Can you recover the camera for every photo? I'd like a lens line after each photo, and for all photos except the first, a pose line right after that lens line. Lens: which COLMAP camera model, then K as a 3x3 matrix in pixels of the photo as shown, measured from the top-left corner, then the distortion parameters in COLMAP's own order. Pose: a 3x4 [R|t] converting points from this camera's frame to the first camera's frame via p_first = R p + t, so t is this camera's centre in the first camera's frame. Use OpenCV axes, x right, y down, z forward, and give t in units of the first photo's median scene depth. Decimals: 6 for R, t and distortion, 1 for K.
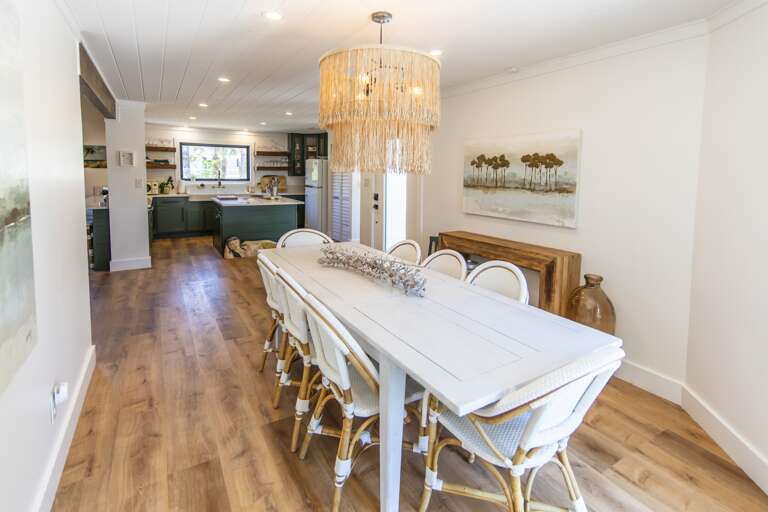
lens RADIAL K [[369.6, 0, 387.8], [0, 369.6, 201.5], [0, 0, 1]] dist [0.000969, 0.000107]
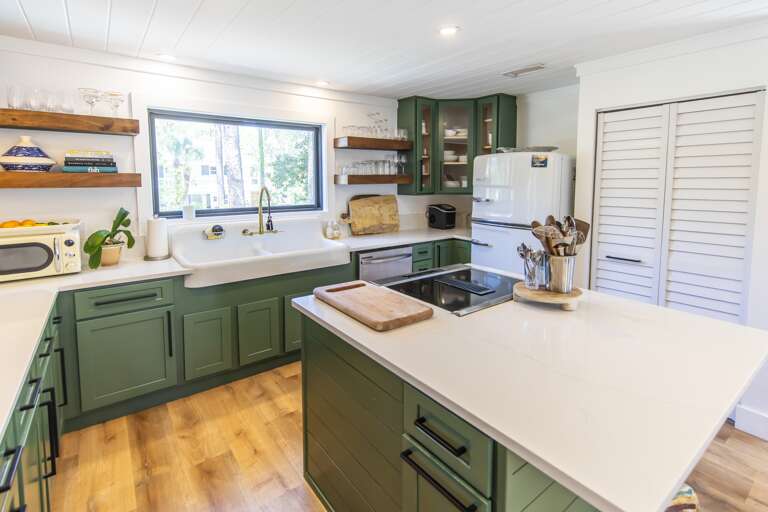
lens RADIAL K [[385.0, 0, 400.6], [0, 385.0, 212.2], [0, 0, 1]] dist [-0.002867, -0.000367]
pose [[0.995016, -0.023821, 0.096827, -0.330545], [0.022627, 0.999654, 0.013409, -0.056525], [-0.097113, -0.011151, 0.995211, 0.560381]]
